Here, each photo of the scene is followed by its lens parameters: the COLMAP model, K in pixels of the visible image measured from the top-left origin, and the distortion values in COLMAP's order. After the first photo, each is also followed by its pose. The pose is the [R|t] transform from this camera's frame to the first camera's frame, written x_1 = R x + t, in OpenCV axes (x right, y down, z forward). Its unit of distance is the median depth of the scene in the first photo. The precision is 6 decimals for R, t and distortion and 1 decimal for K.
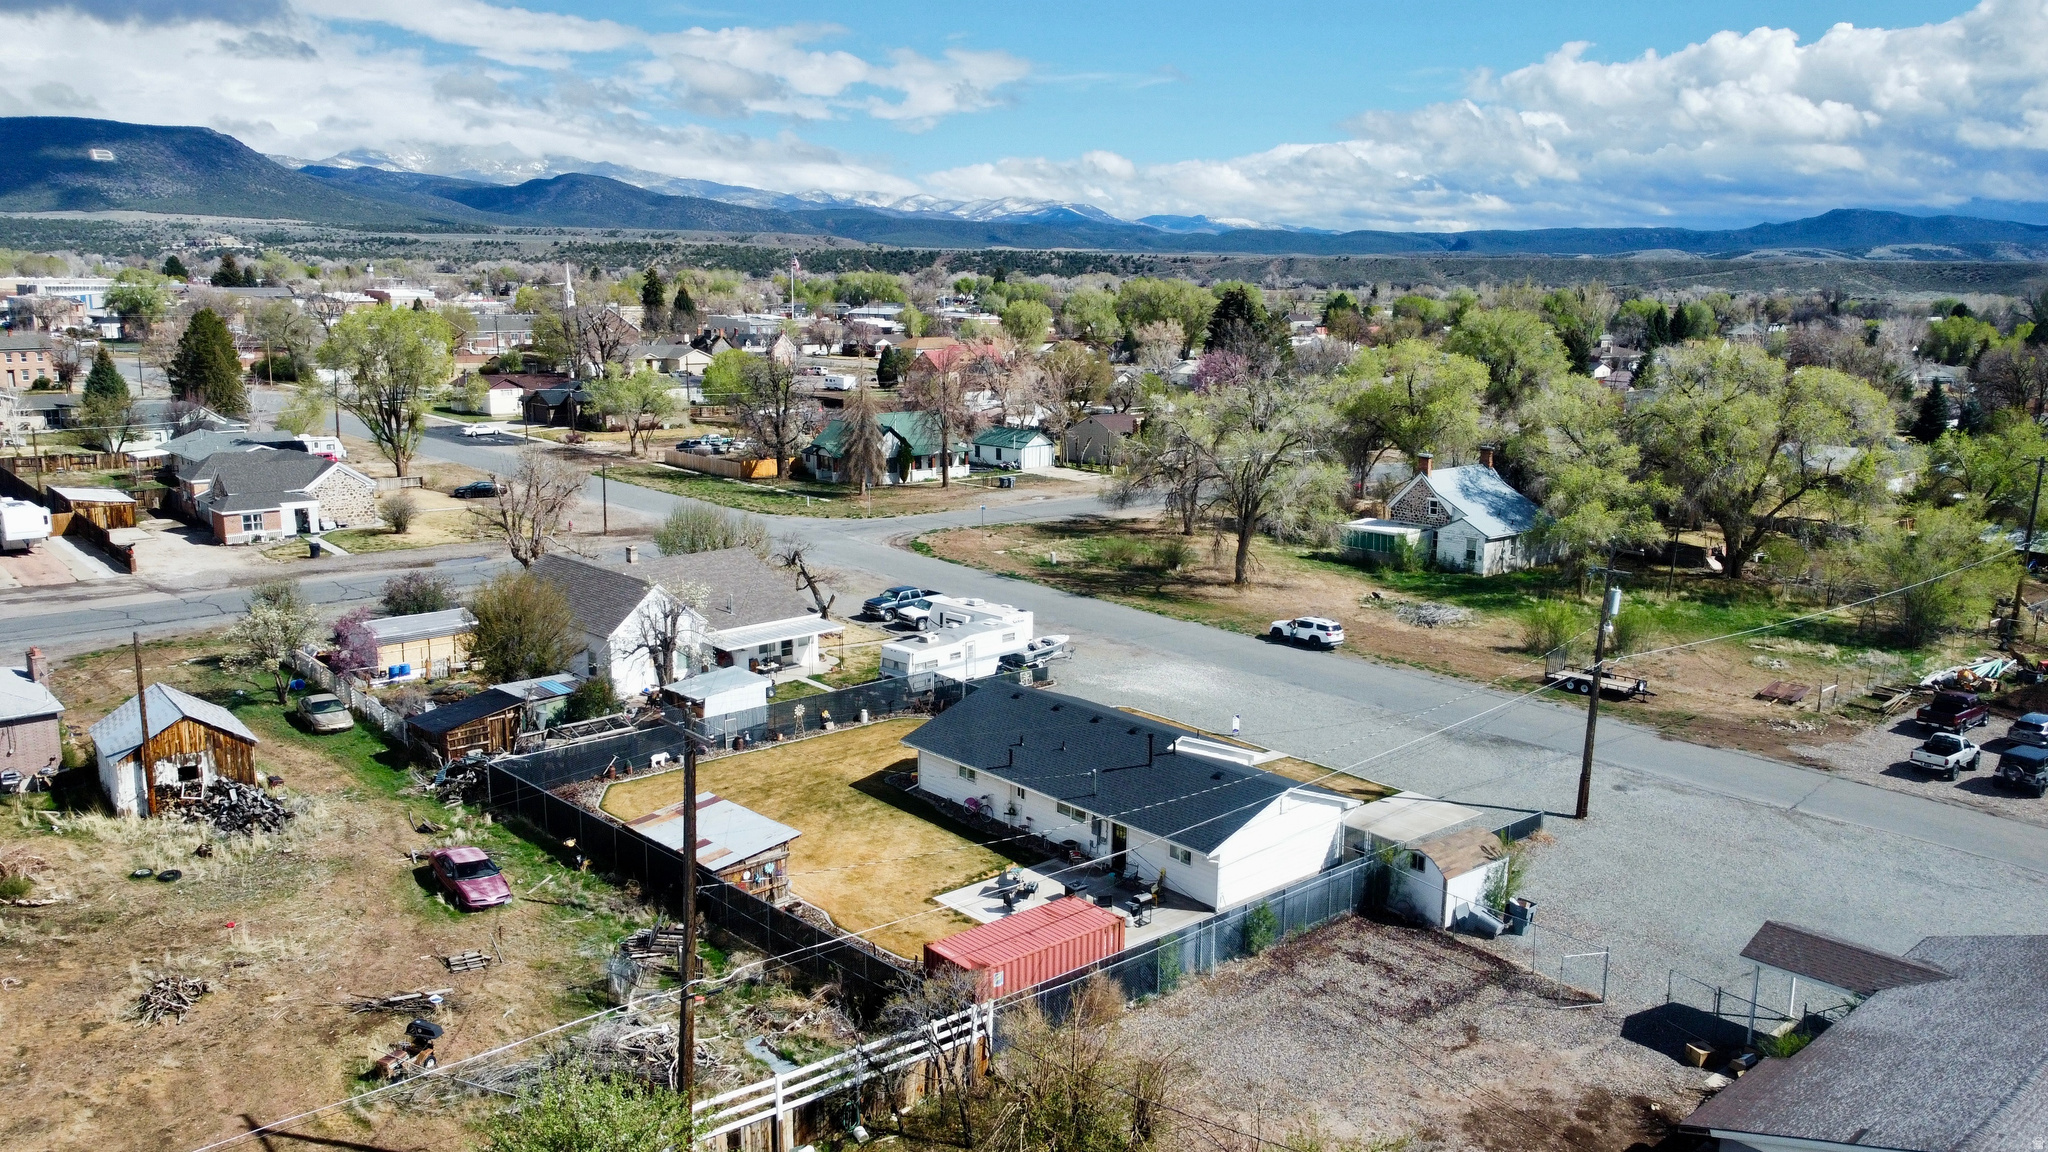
lens RADIAL K [[1530.8, 0, 1024.0], [0, 1530.8, 576.0], [0, 0, 1]] dist [0.005006, 0.002694]
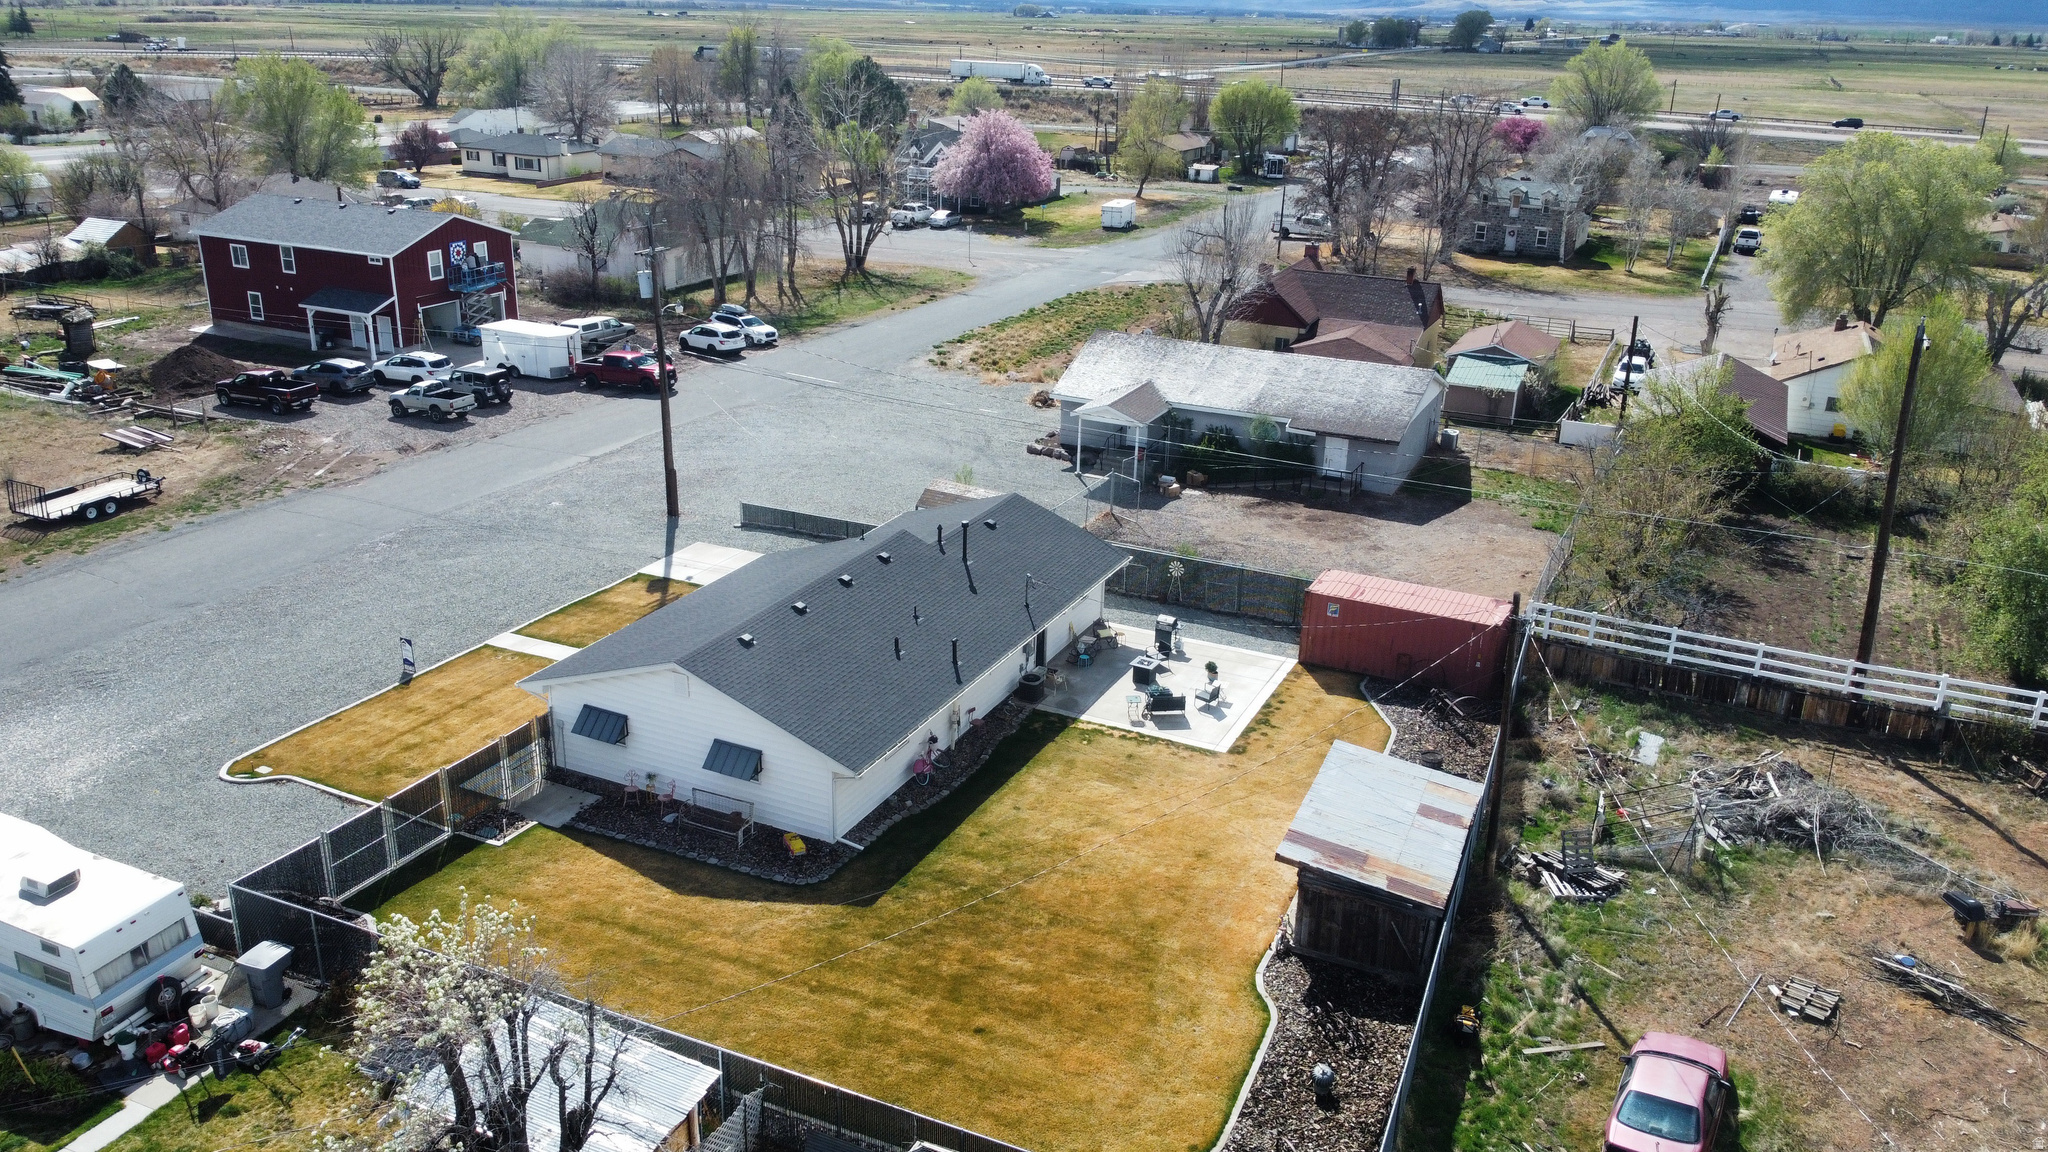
lens RADIAL K [[1530.8, 0, 1024.0], [0, 1530.8, 576.0], [0, 0, 1]] dist [0.005006, 0.002694]
pose [[-0.375079, -0.348242, 0.859094, -0.537916], [0.150982, 0.891429, 0.427268, -0.178636], [-0.914615, 0.289967, -0.281778, 1.046875]]
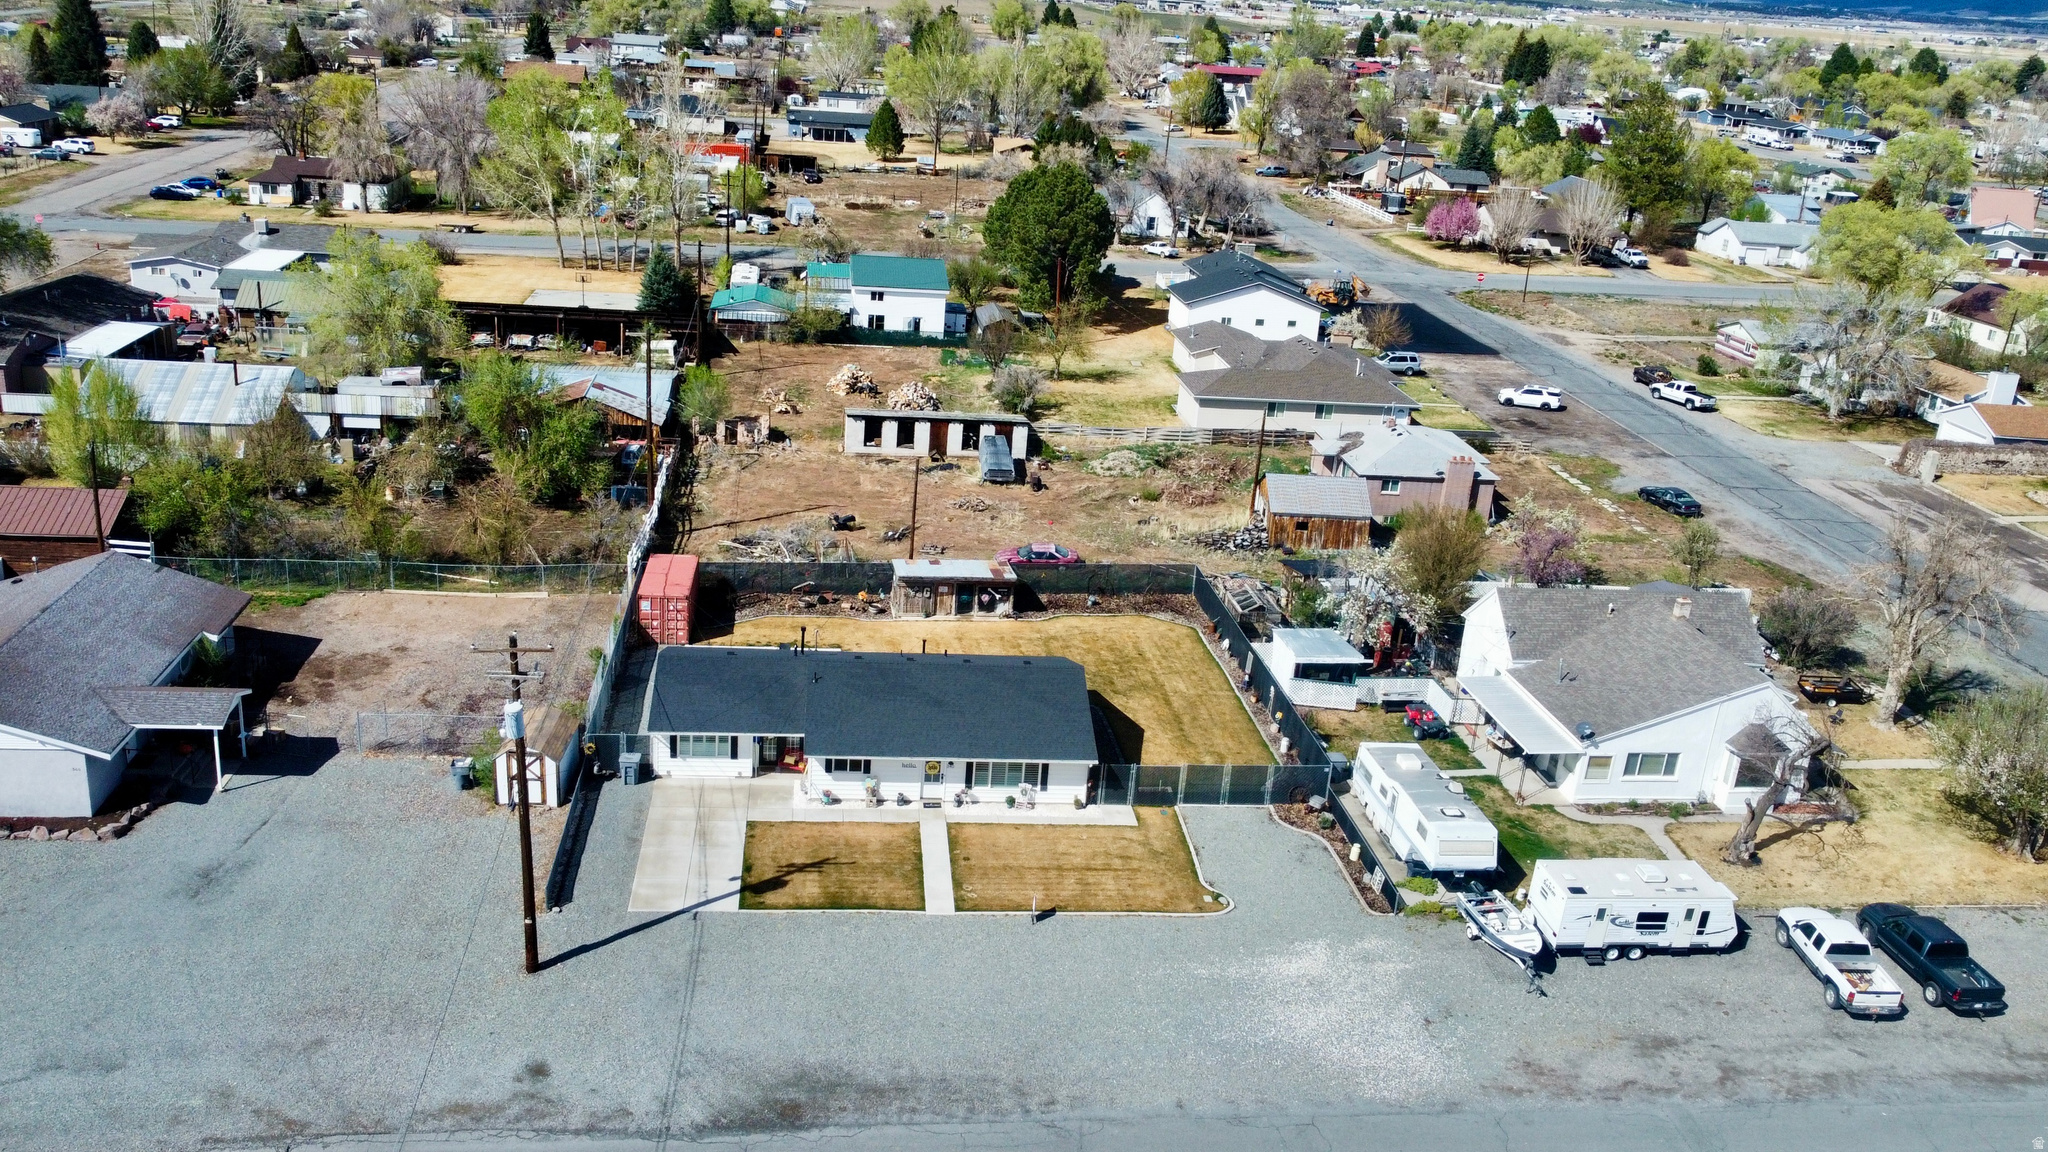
lens RADIAL K [[1619.1, 0, 1012.8], [0, 1619.1, 577.6], [0, 0, 1]] dist [0.001216, -0.005048]
pose [[-0.600599, 0.221768, -0.768179, 0.762665], [-0.220692, 0.877459, 0.425864, -0.388860], [0.768489, 0.425305, -0.478059, 1.434735]]
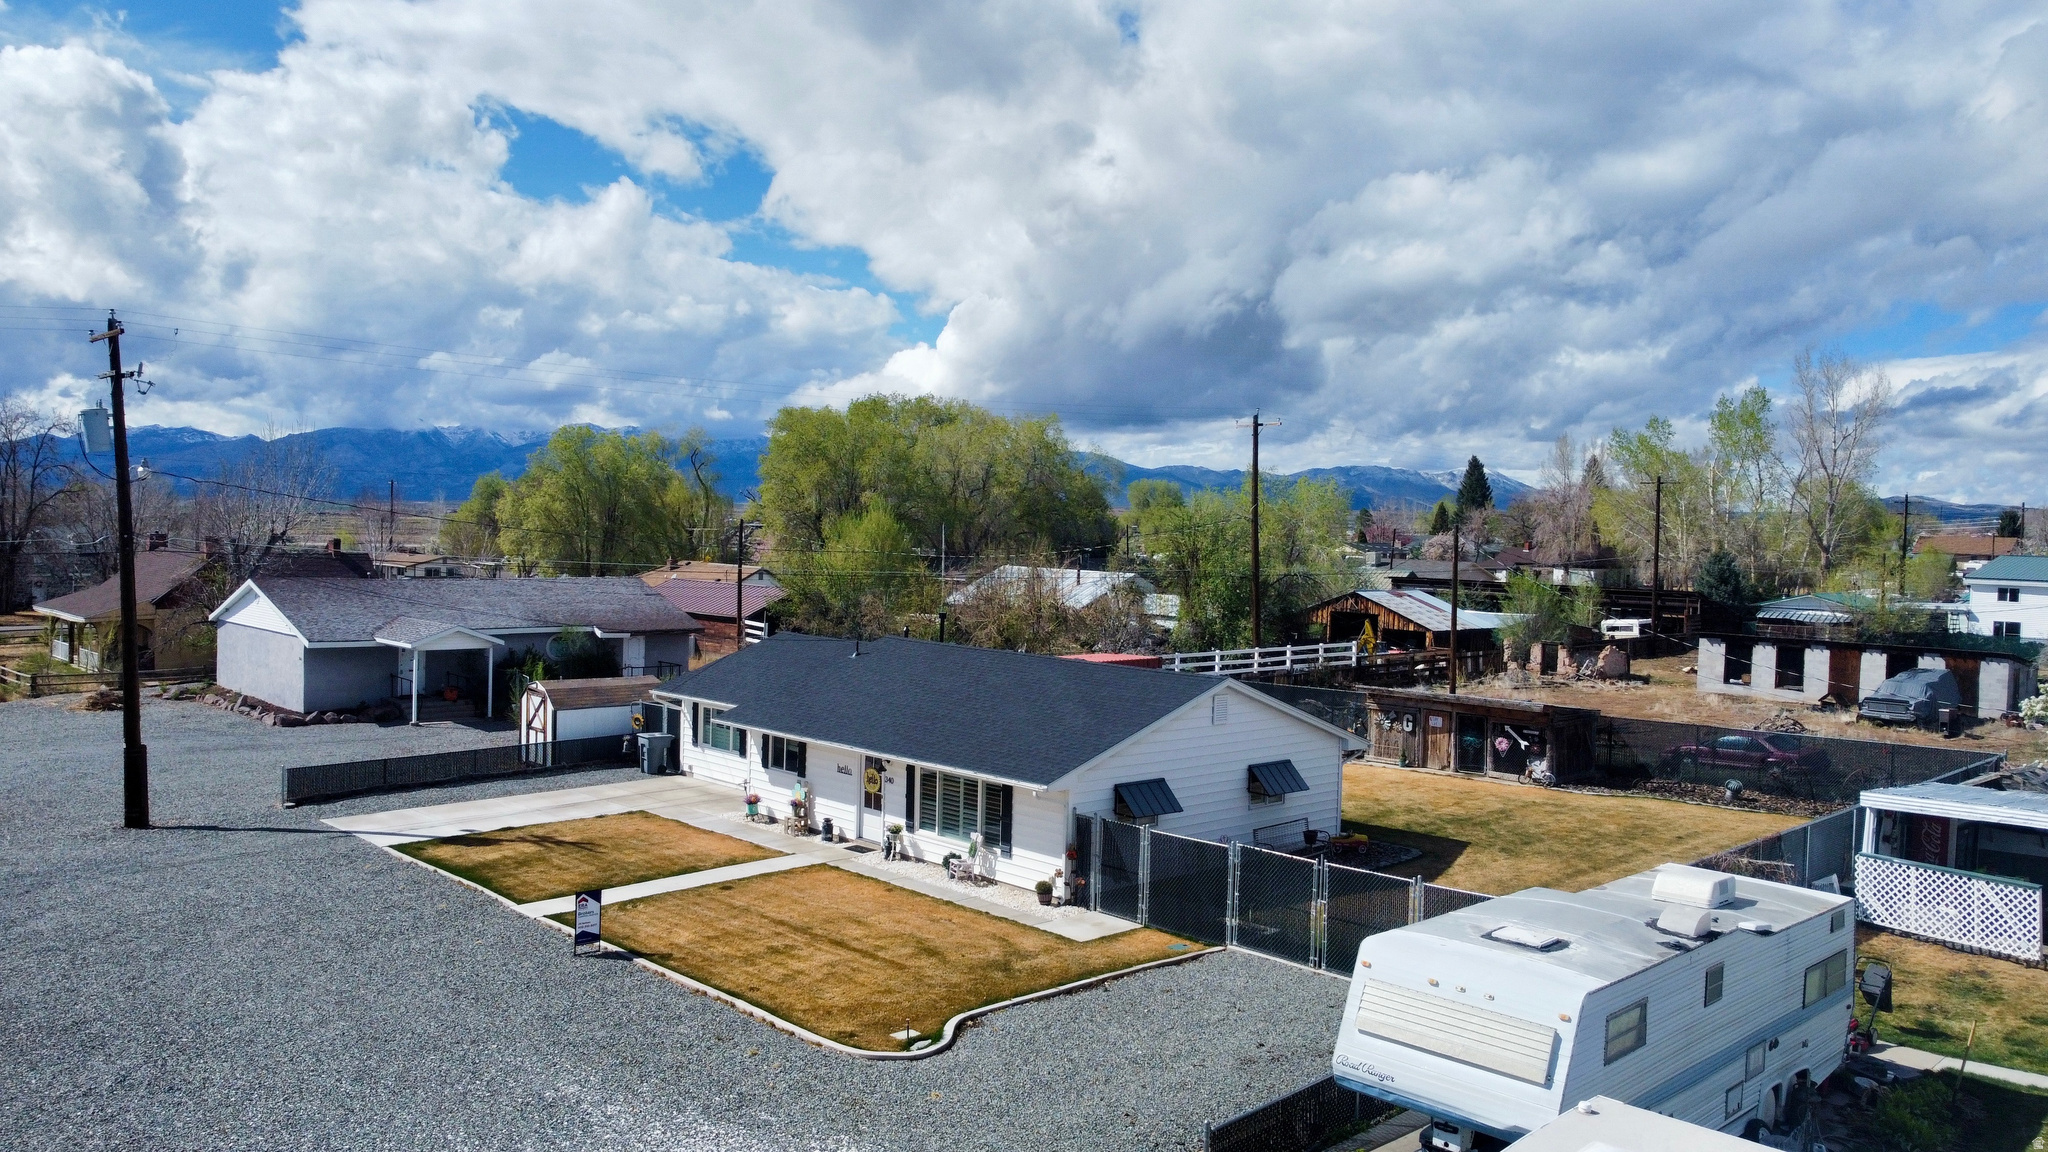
lens RADIAL K [[1530.8, 0, 1024.0], [0, 1530.8, 576.0], [0, 0, 1]] dist [0.005006, 0.002694]
pose [[-0.999513, -0.030058, -0.008422, 0.054677], [-0.031170, 0.975532, 0.217637, -0.058847], [0.001674, 0.217793, -0.975994, 1.469084]]
